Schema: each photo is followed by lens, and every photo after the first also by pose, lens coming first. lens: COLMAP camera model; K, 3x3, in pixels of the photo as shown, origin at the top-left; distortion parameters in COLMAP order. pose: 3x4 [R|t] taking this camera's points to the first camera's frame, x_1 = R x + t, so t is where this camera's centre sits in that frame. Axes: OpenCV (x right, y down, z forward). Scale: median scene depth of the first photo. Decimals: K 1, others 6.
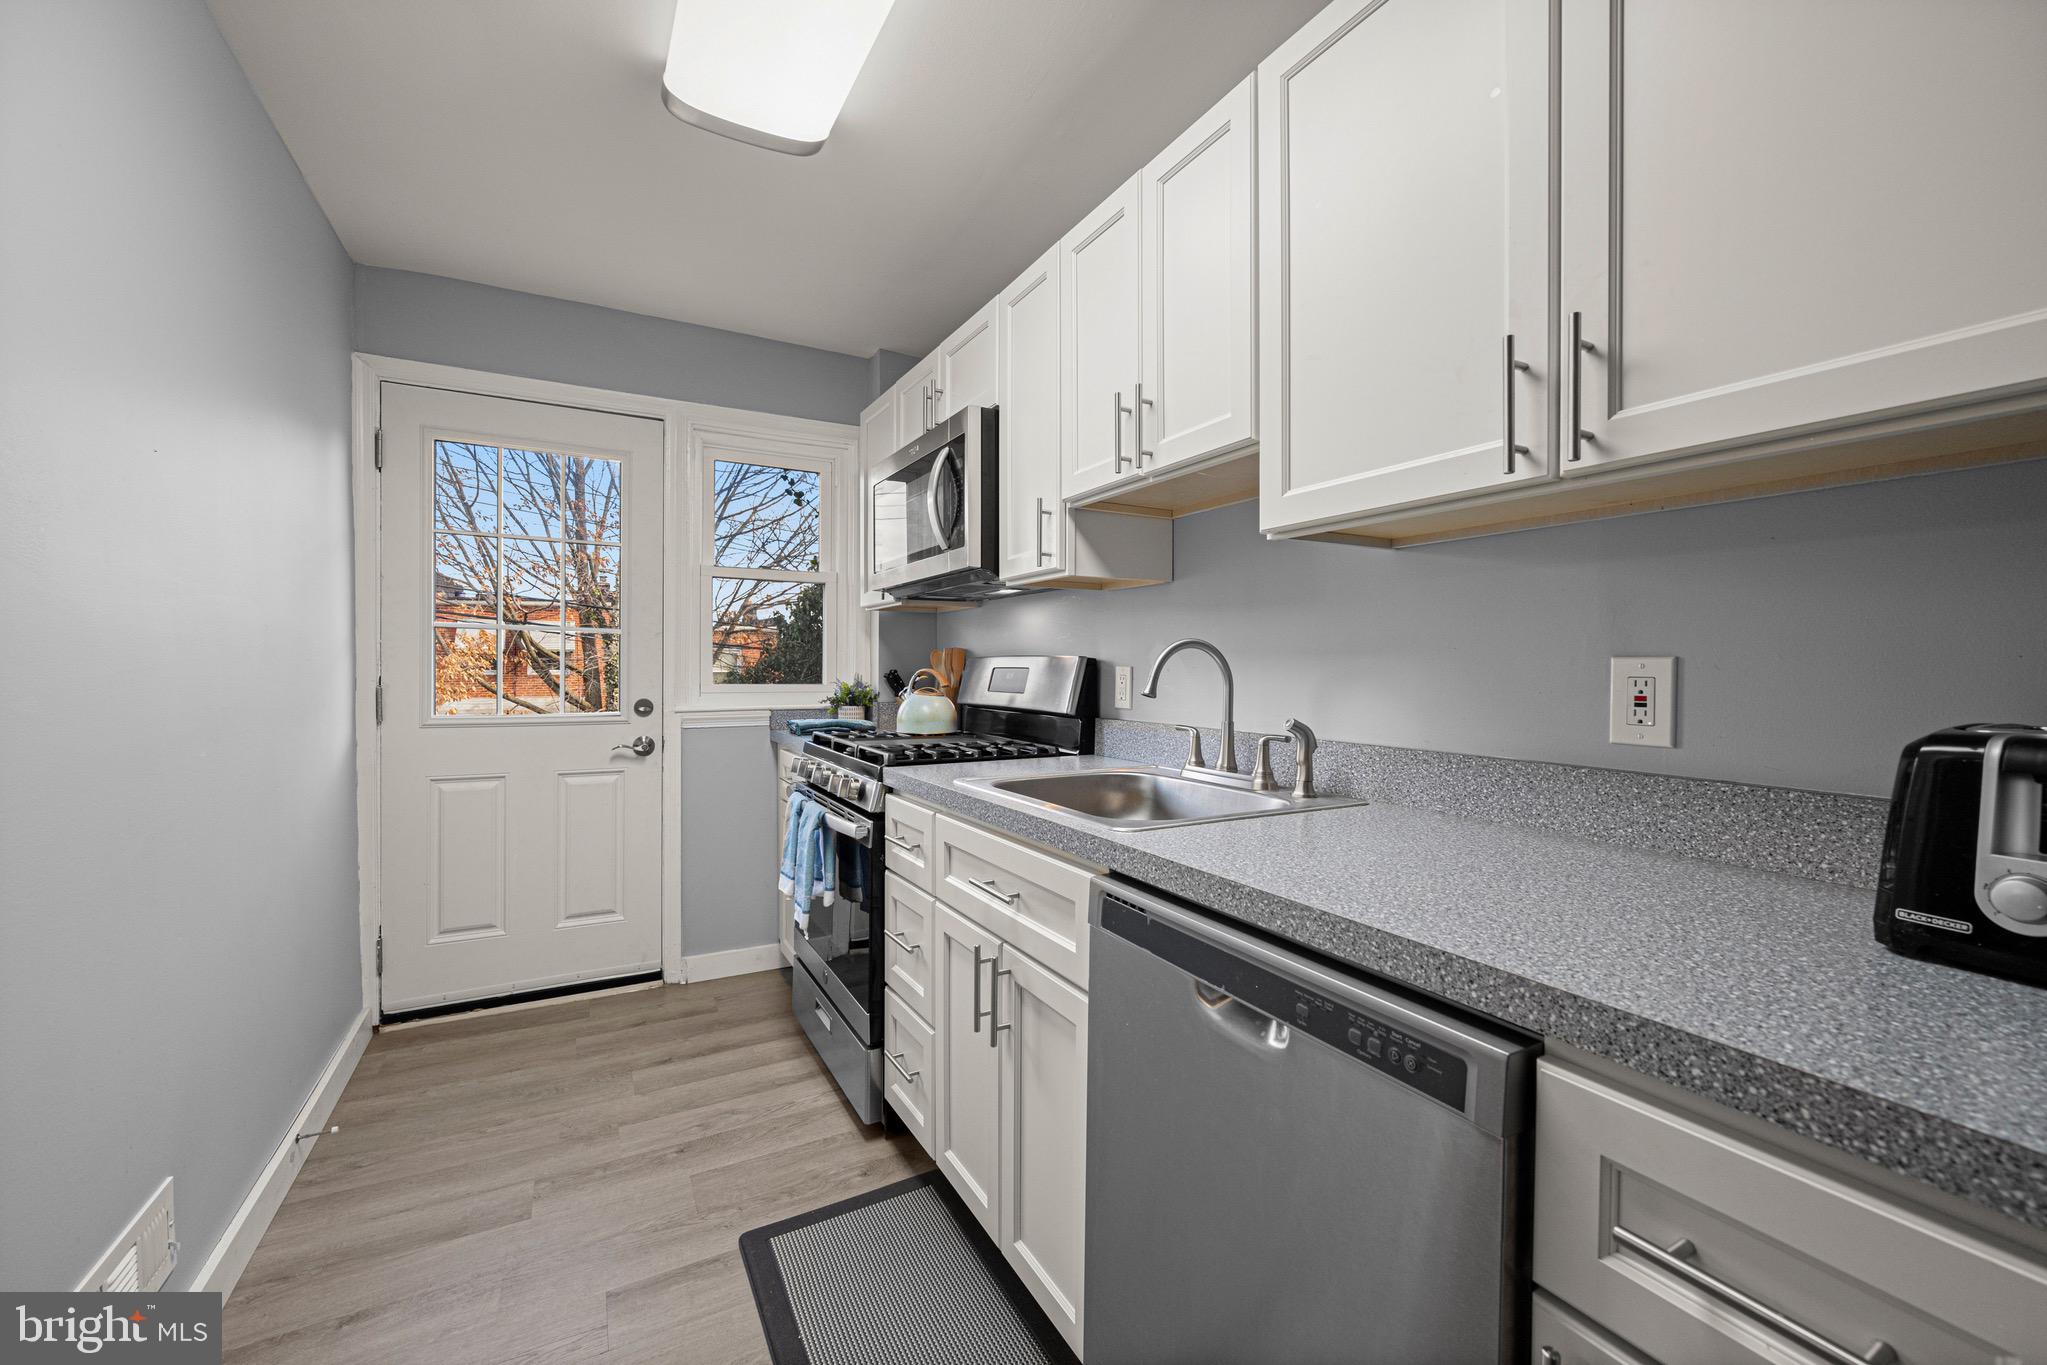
lens RADIAL K [[828.6, 0, 1016.9], [0, 828.6, 675.1], [0, 0, 1]] dist [-0.002906, 0.001499]
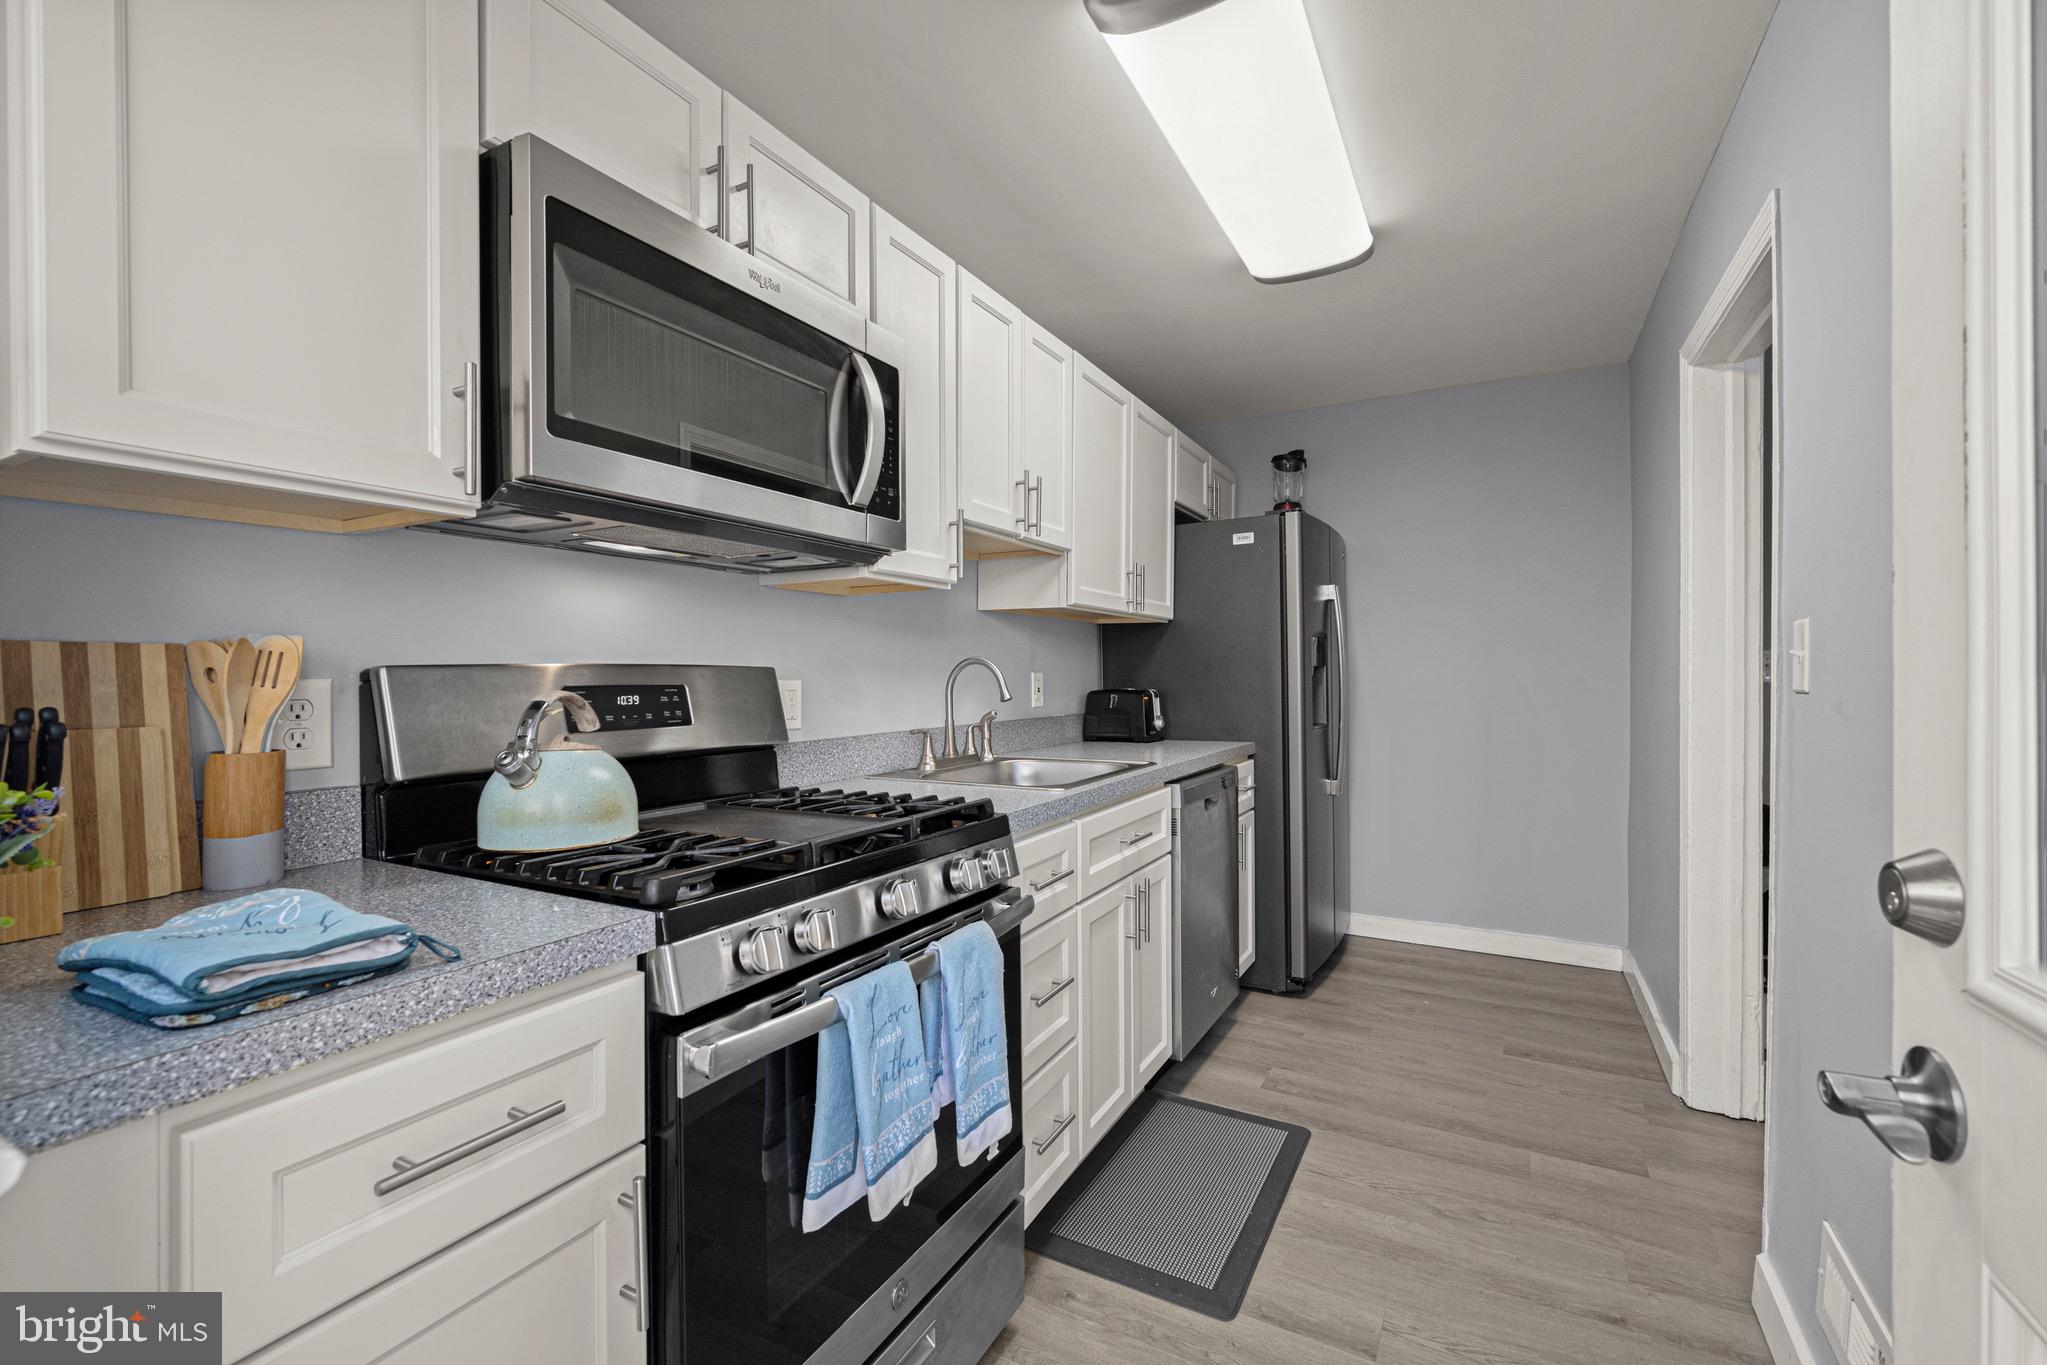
lens RADIAL K [[875.3, 0, 1031.3], [0, 875.3, 671.9], [0, 0, 1]] dist [-0.000168, -0.000055]
pose [[-0.554612, -0.000189, 0.832109, -0.920387], [0.009496, 0.999933, 0.006556, -0.026395], [-0.832055, 0.011538, -0.554574, 1.559393]]
